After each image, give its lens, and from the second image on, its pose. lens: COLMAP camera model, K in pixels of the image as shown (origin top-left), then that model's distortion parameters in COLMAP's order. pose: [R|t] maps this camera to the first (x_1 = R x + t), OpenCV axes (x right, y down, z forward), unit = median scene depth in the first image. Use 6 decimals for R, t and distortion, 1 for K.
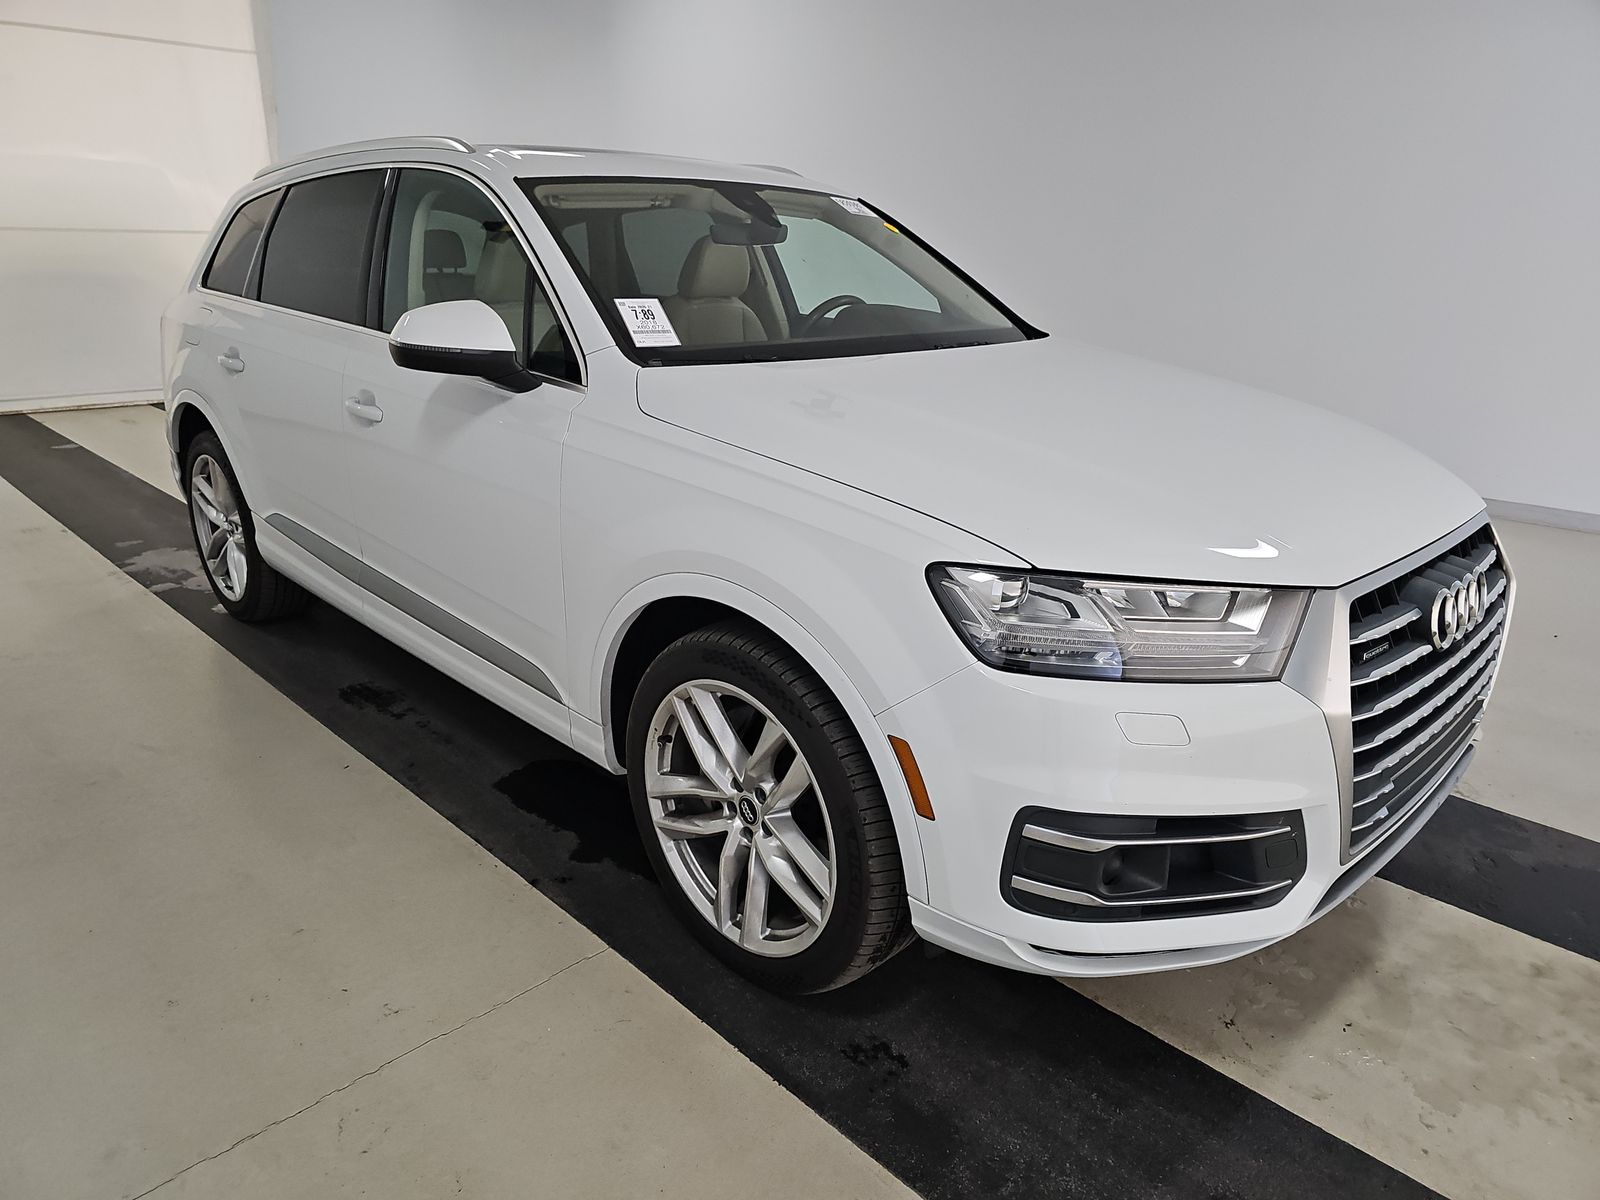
lens RADIAL K [[1076.1, 0, 797.0], [0, 1076.1, 600.8], [0, 0, 1]] dist [-0.002000, -0.005726]
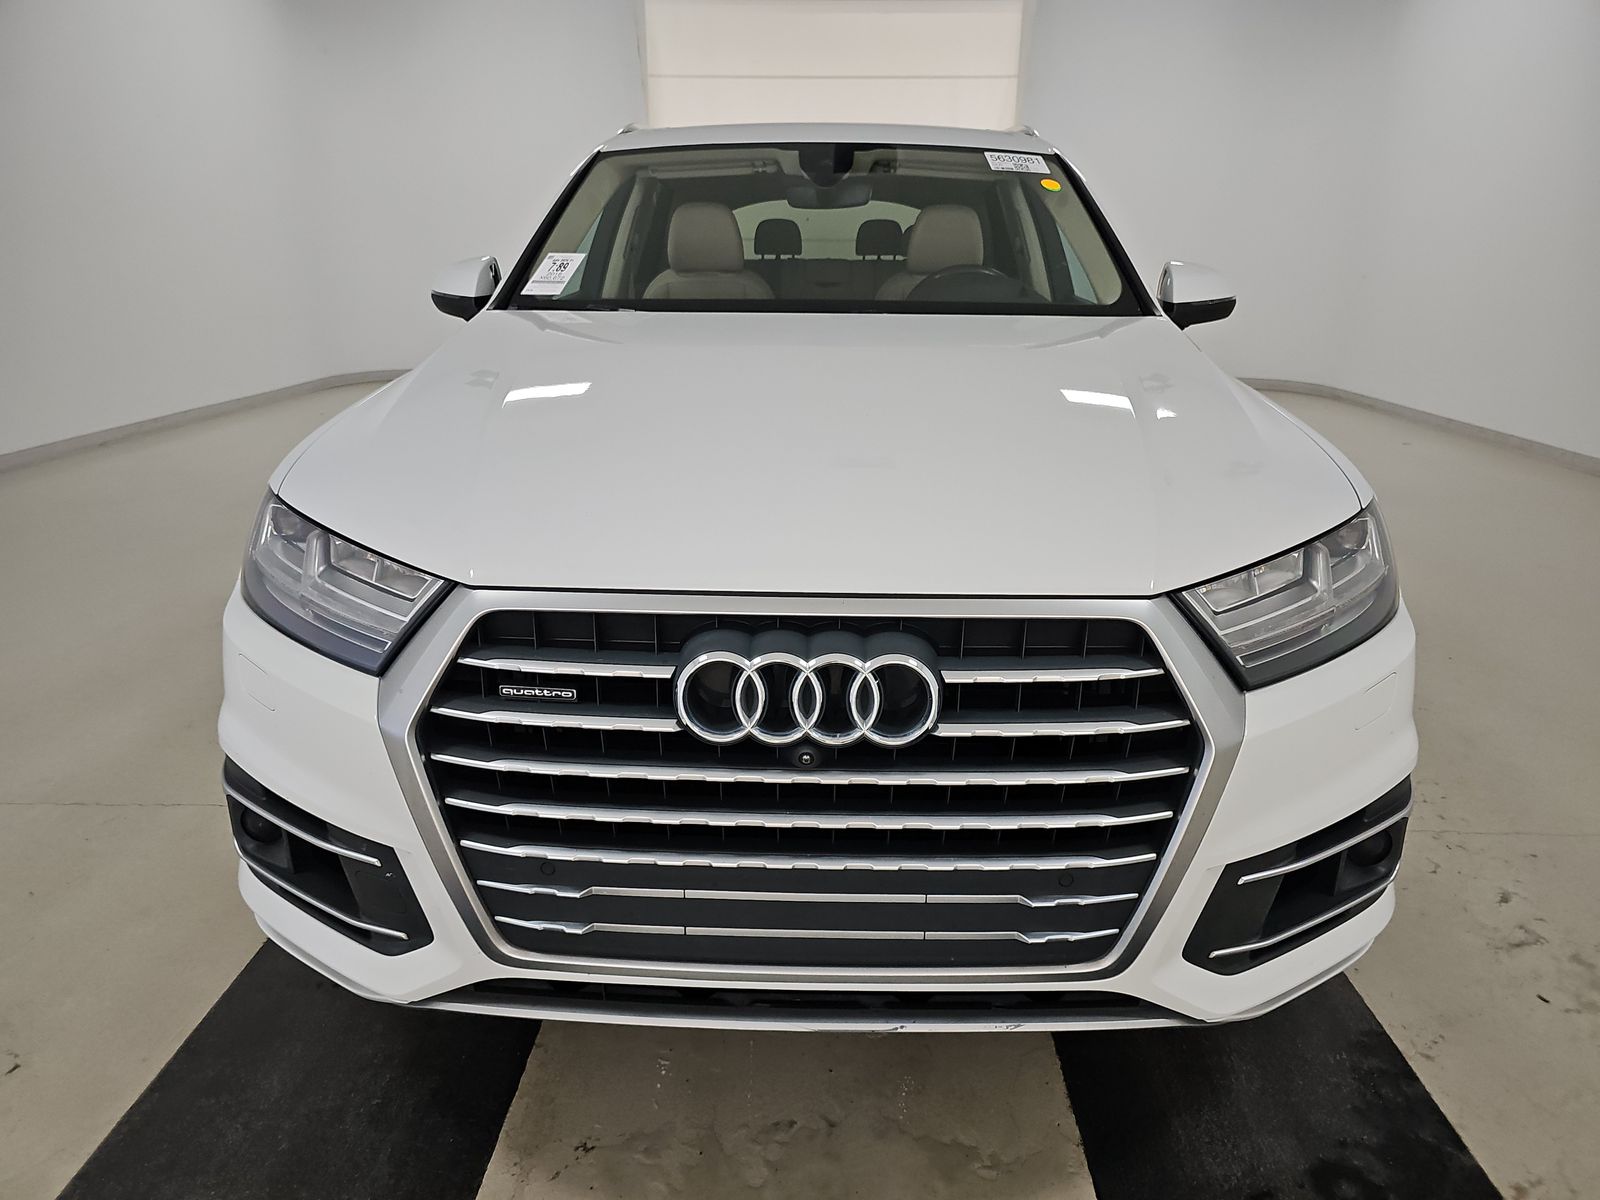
lens RADIAL K [[1076.1, 0, 797.7], [0, 1076.1, 600.4], [0, 0, 1]] dist [-0.002000, -0.005726]
pose [[0.693859, 0.208439, -0.689284, 0.928611], [-0.221287, 0.972595, 0.071356, -0.081920], [0.685268, 0.103018, 0.720968, 0.479858]]
